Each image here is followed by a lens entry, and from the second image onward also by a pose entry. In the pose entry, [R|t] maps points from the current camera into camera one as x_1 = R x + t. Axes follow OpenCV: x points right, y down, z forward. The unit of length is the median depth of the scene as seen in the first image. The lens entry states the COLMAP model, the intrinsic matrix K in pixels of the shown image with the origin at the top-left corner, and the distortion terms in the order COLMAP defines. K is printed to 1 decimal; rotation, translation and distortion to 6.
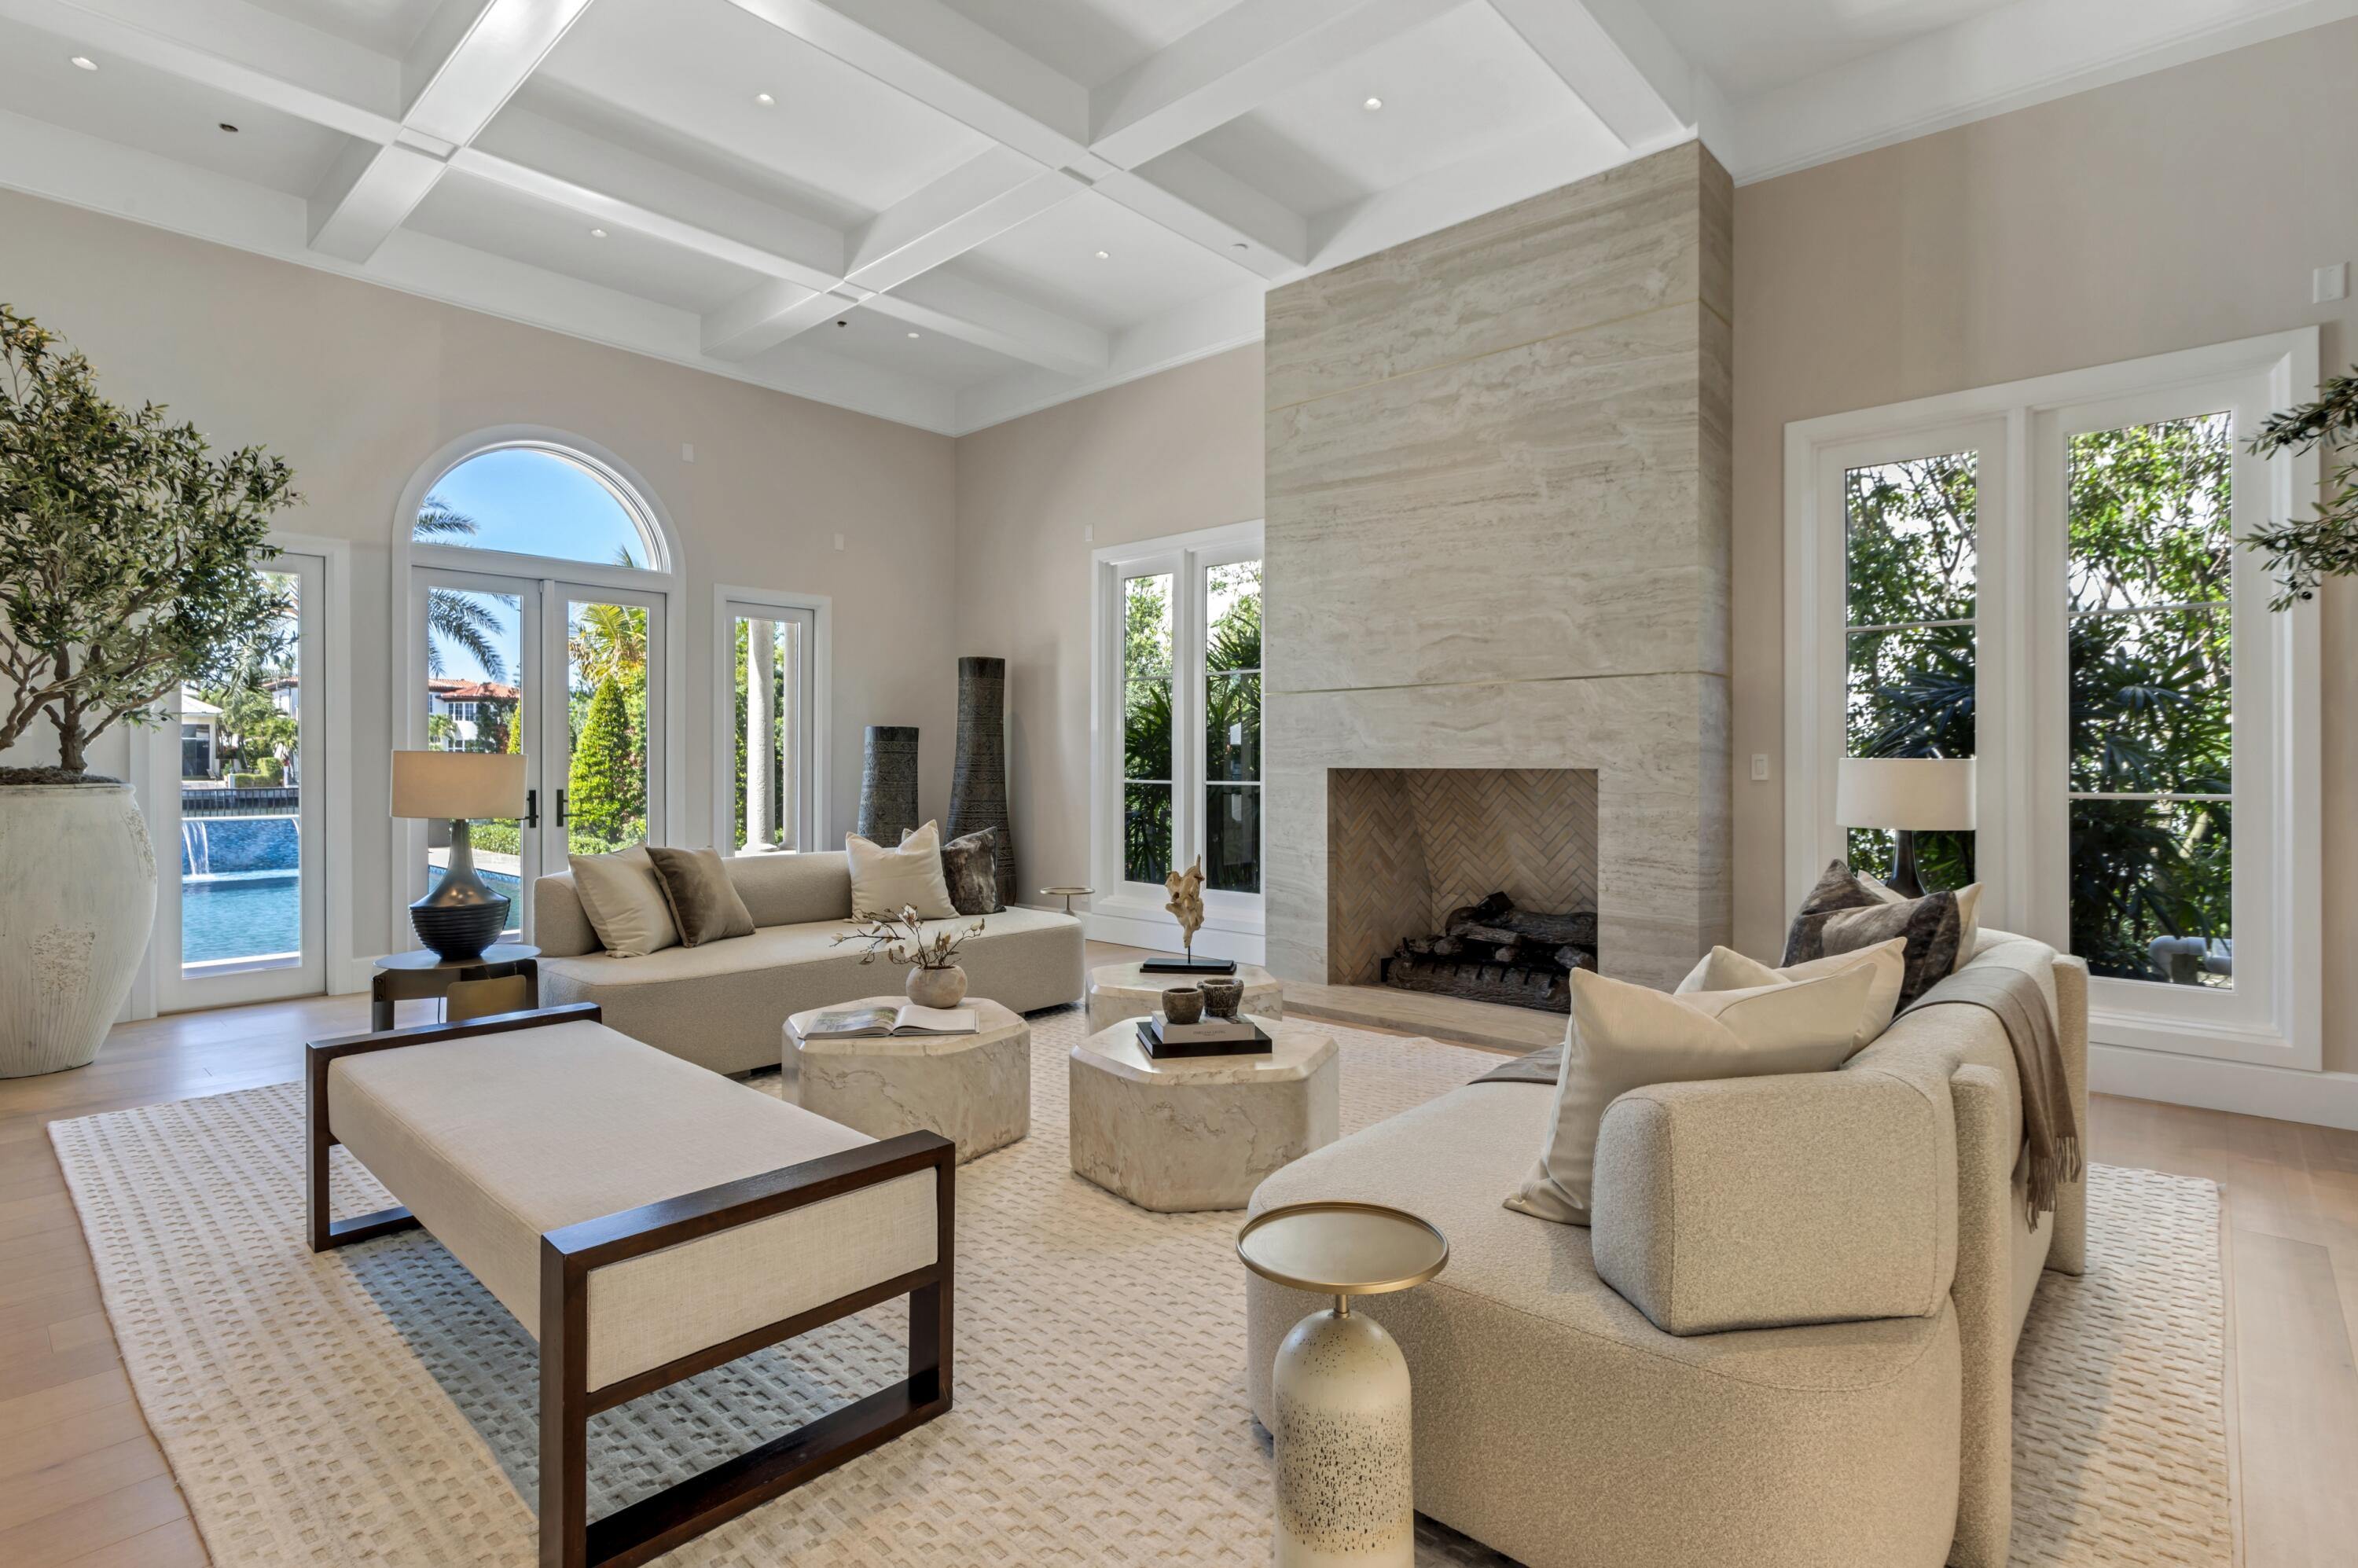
lens RADIAL K [[1144.6, 0, 1187.9], [0, 1144.6, 779.3], [0, 0, 1]] dist [-0.002355, 0.002000]
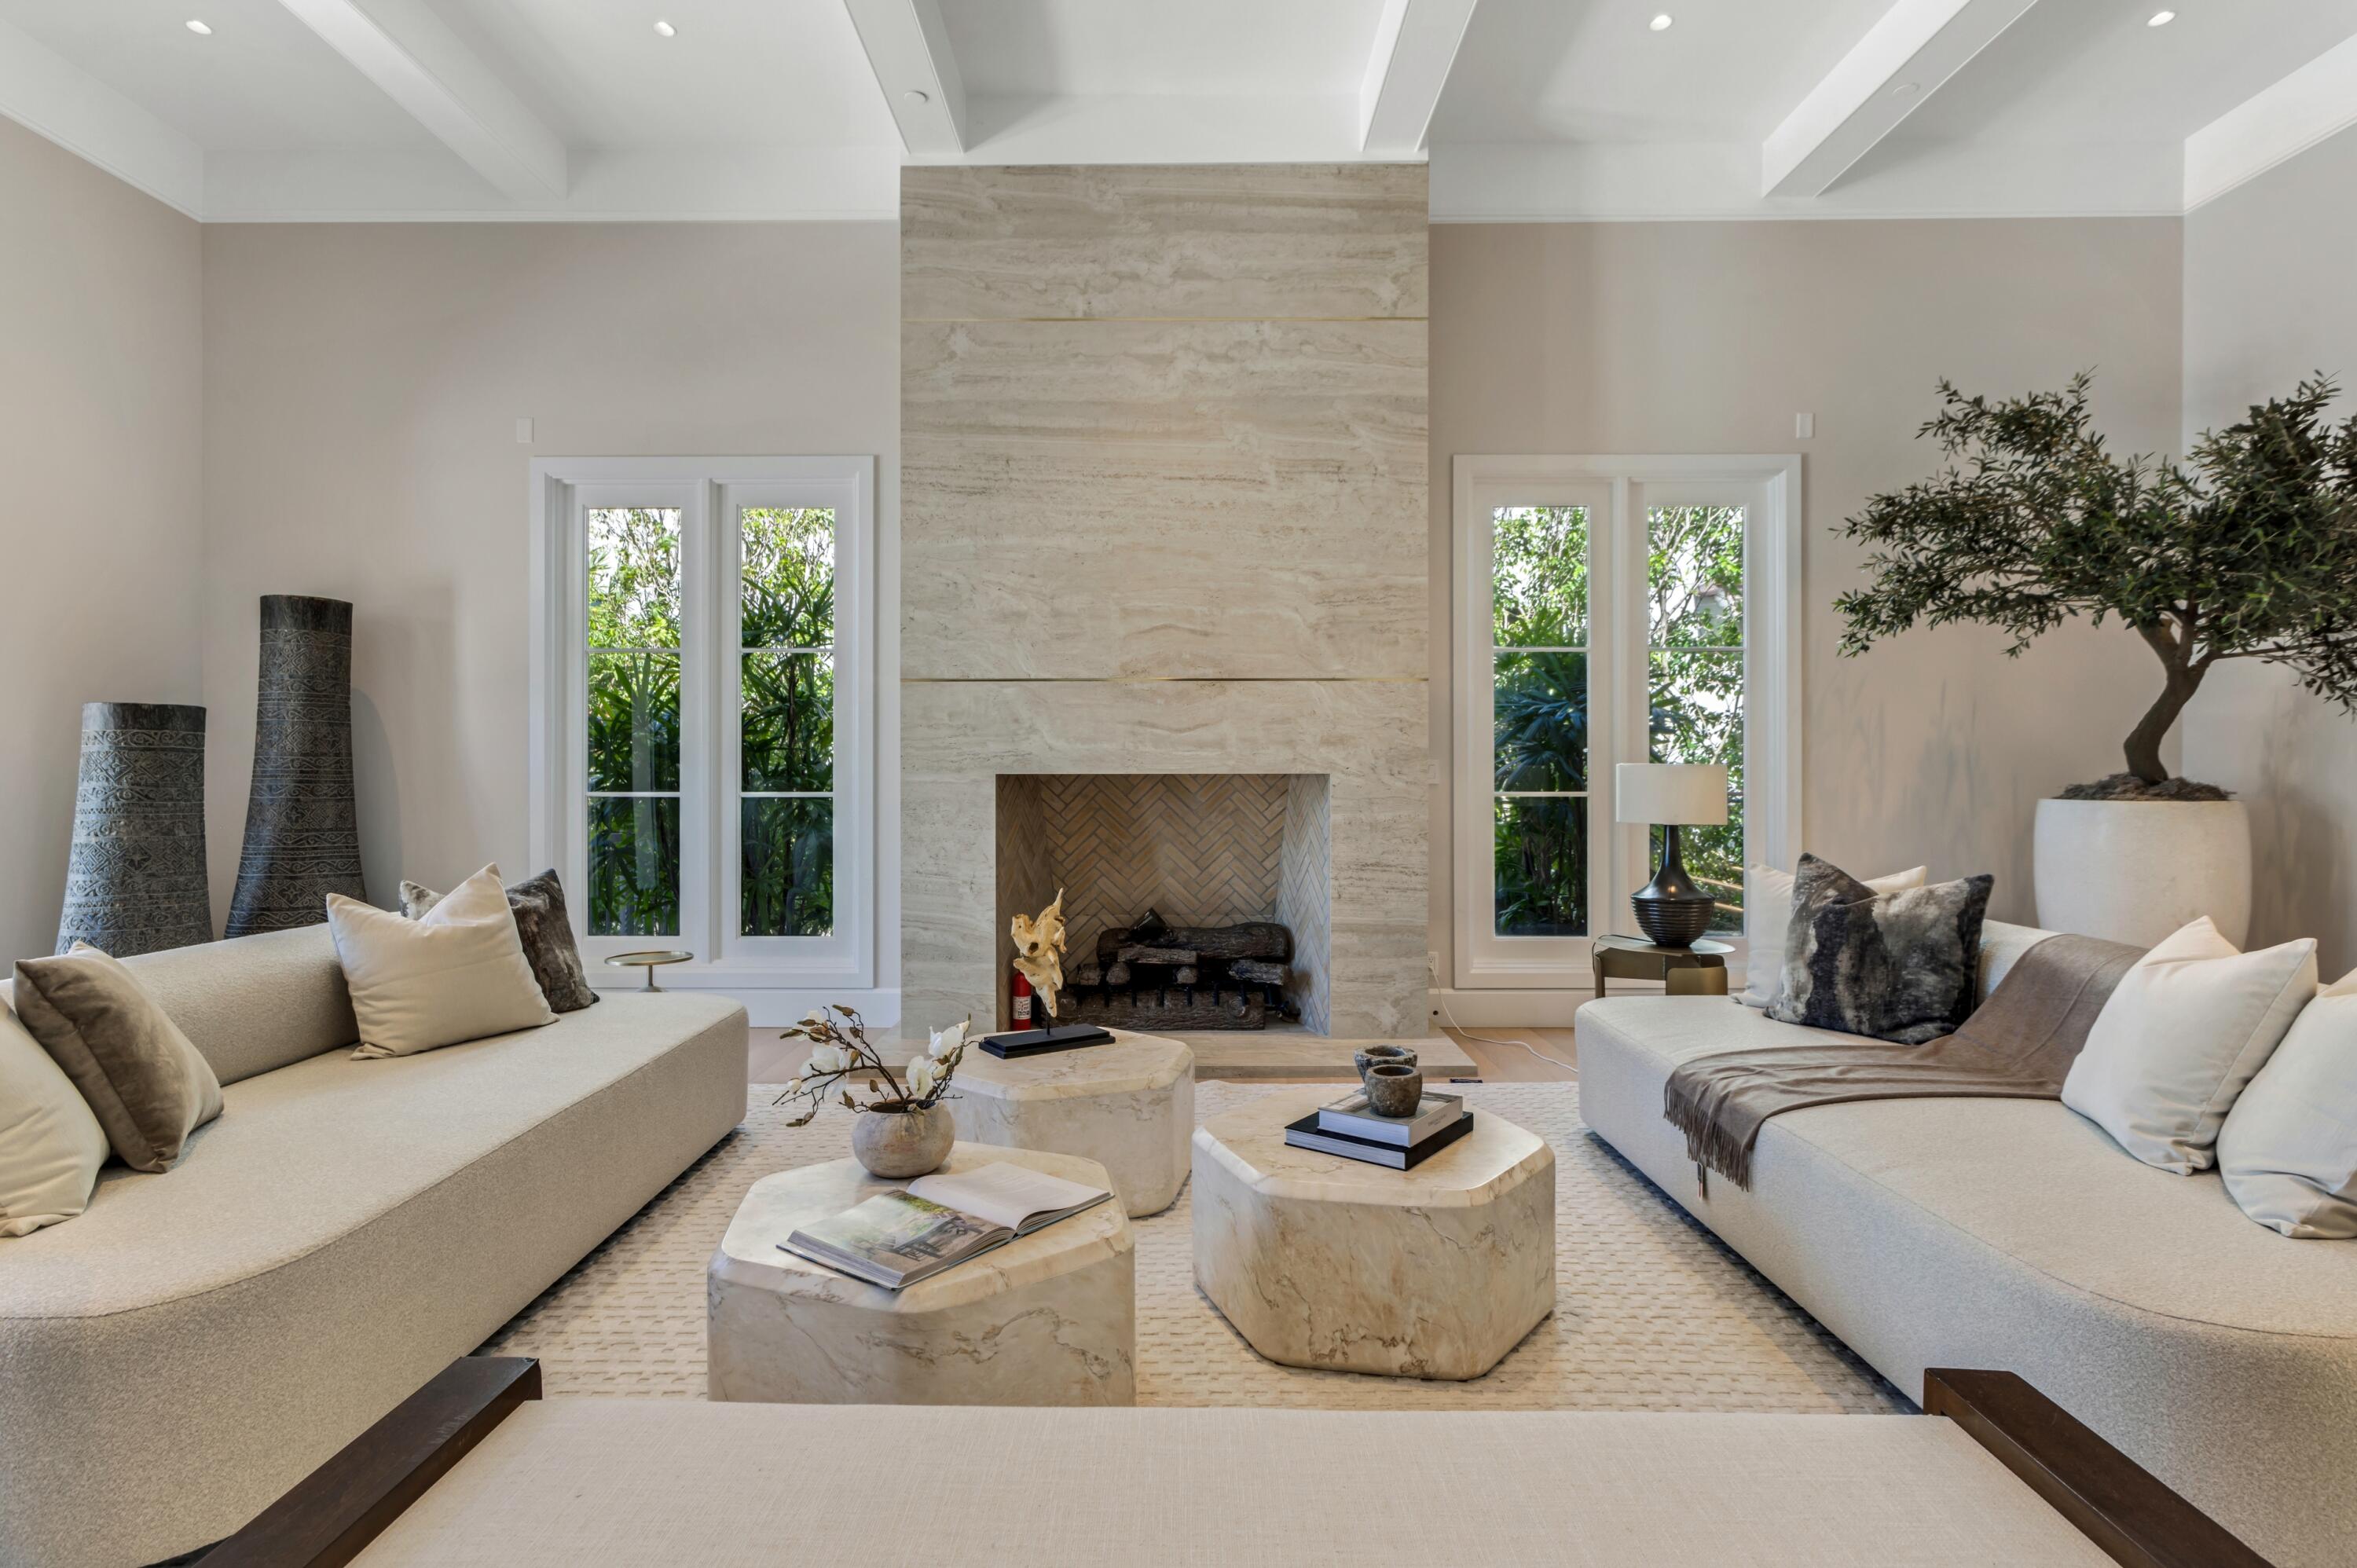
lens RADIAL K [[1169.0, 0, 1170.8], [0, 1169.0, 781.0], [0, 0, 1]] dist [-0.001221, 0.001872]
pose [[0.742486, -0.006917, 0.669826, -0.382020], [0.010000, 0.999950, -0.000758, -0.003399], [-0.669787, 0.007261, 0.742518, 0.326205]]
